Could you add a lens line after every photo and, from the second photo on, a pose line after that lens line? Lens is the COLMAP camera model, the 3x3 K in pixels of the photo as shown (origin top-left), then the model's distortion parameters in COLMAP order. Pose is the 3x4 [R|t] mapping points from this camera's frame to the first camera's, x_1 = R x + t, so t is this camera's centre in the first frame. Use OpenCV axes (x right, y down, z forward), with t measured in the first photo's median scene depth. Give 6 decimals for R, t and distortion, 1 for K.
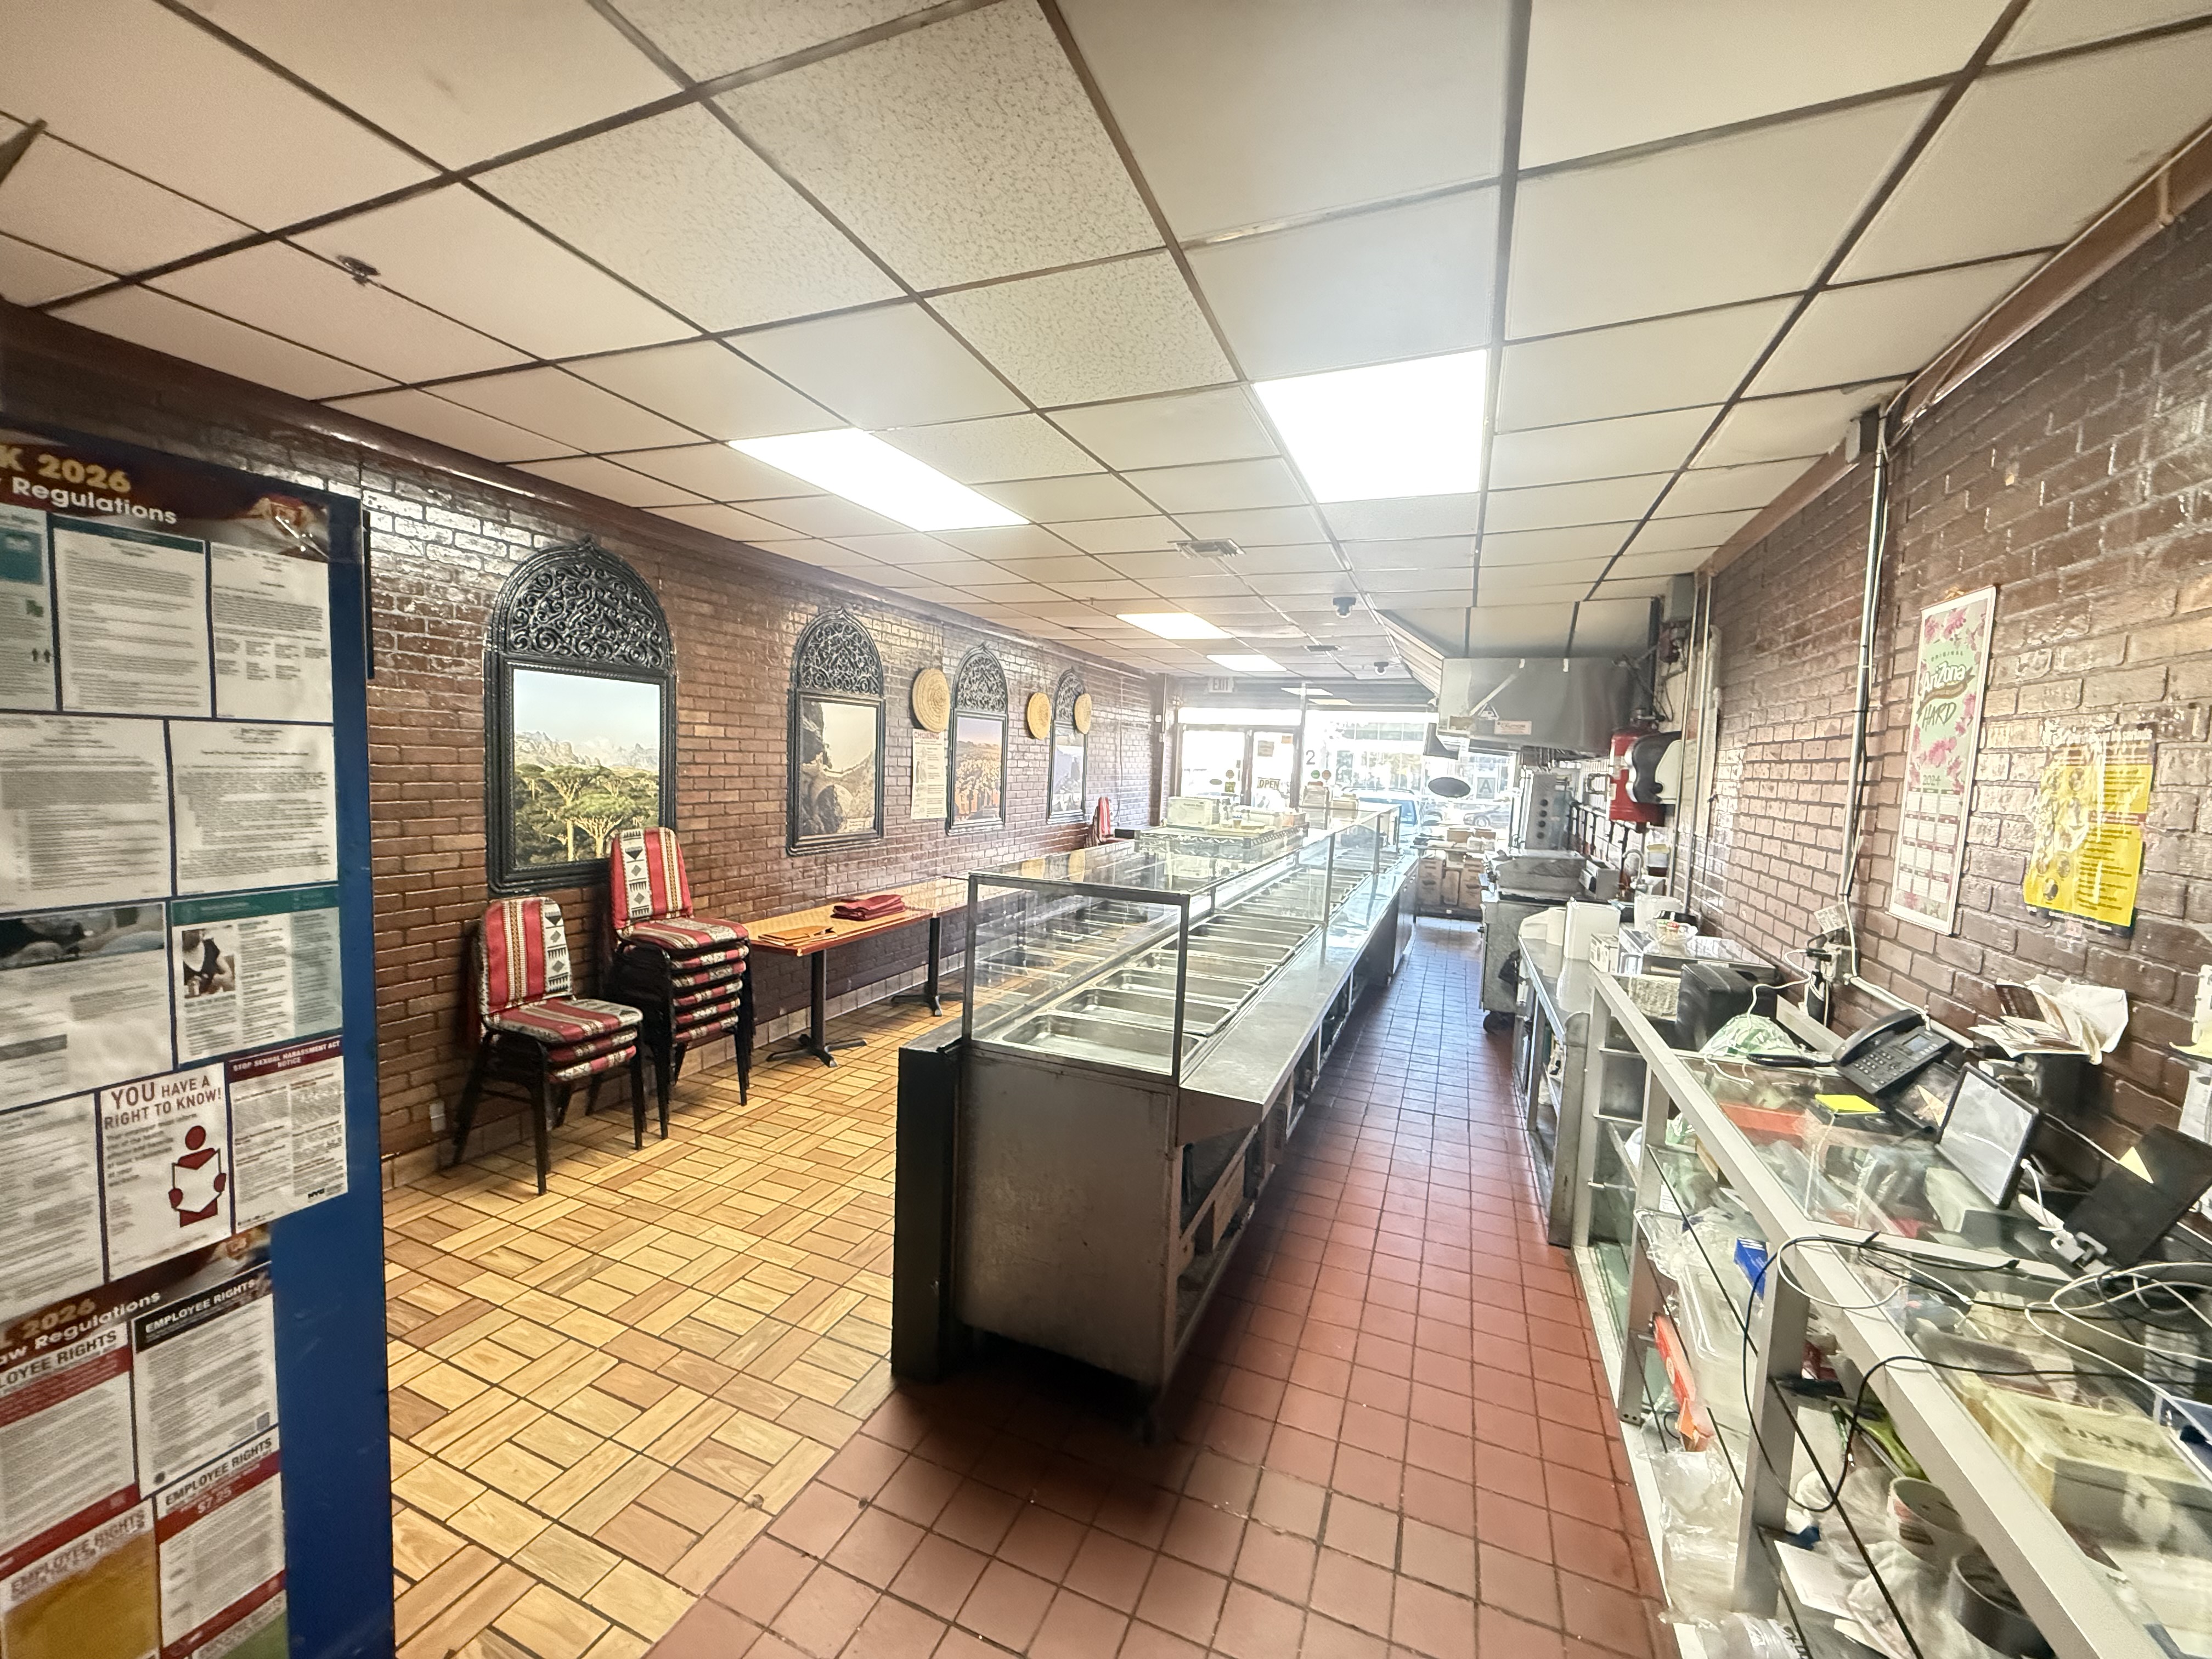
lens RADIAL K [[882.5, 0, 1094.0], [0, 882.5, 829.9], [0, 0, 1]] dist [0.000198, 0.000127]
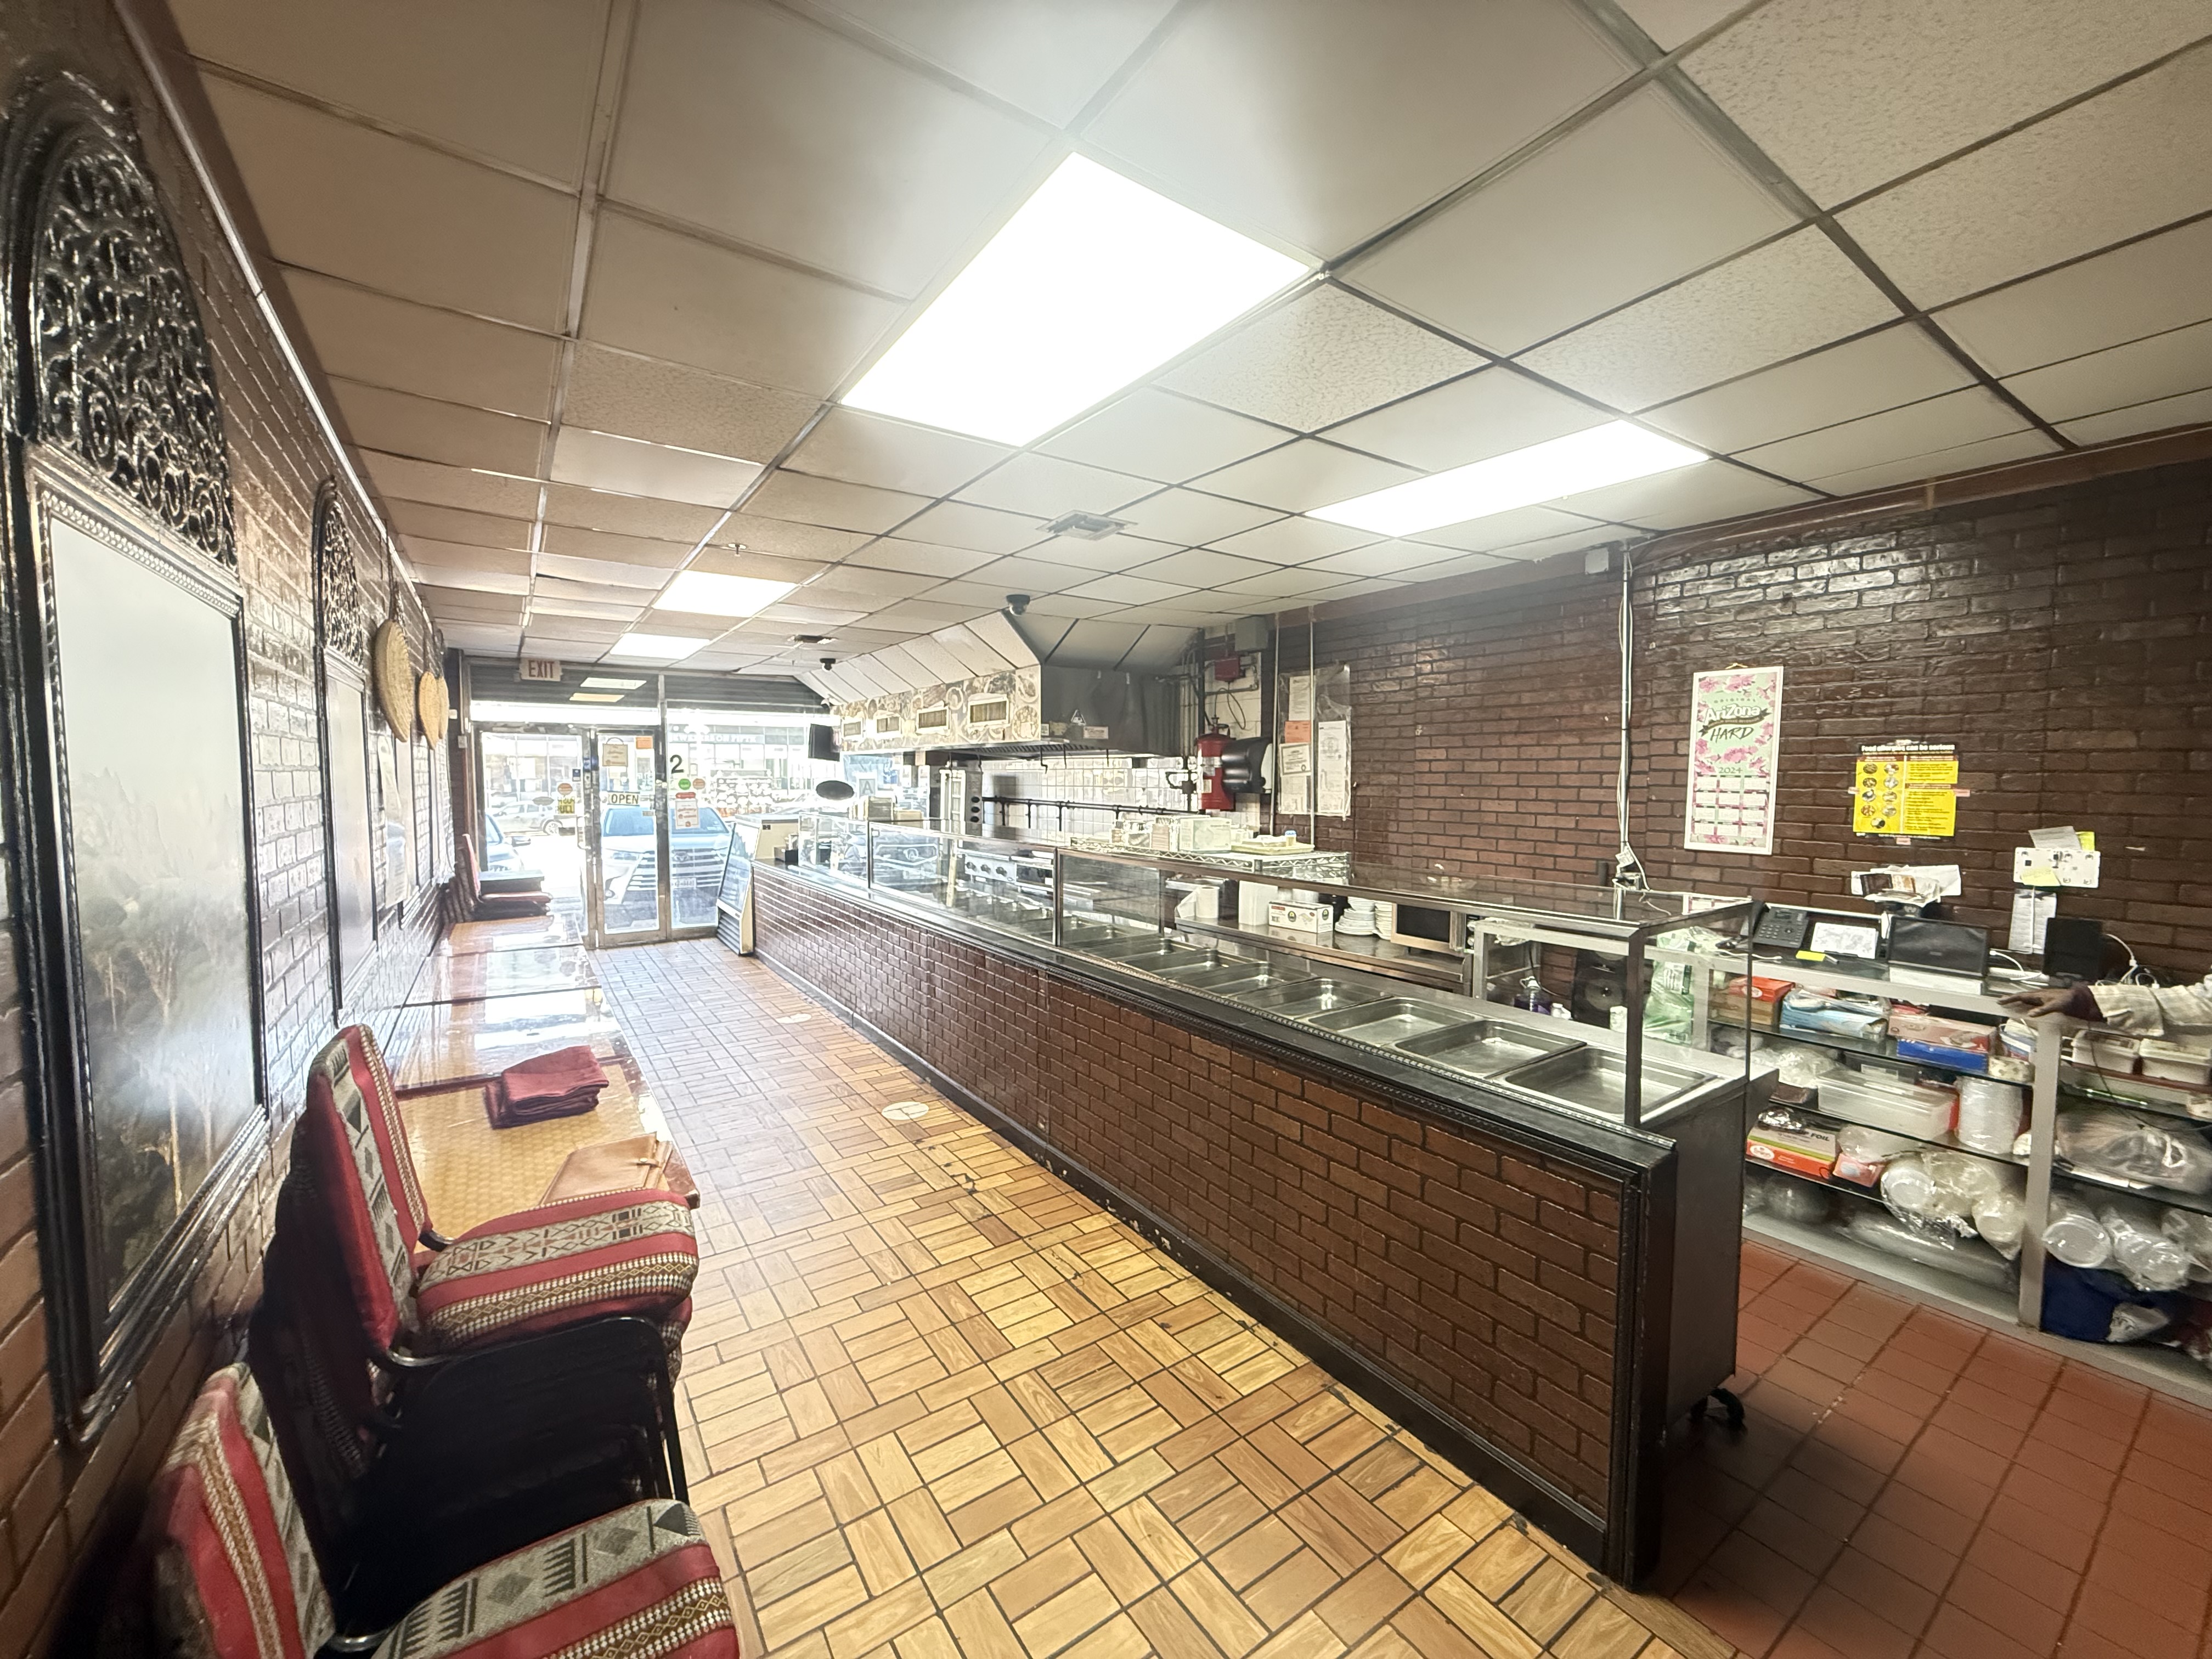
lens RADIAL K [[882.5, 0, 1099.0], [0, 882.5, 825.6], [0, 0, 1]] dist [0.000198, 0.000127]
pose [[0.549332, -0.090646, 0.830673, -0.235067], [0.091428, 0.994650, 0.048077, -0.028191], [-0.830587, 0.049536, 0.554681, 0.208161]]
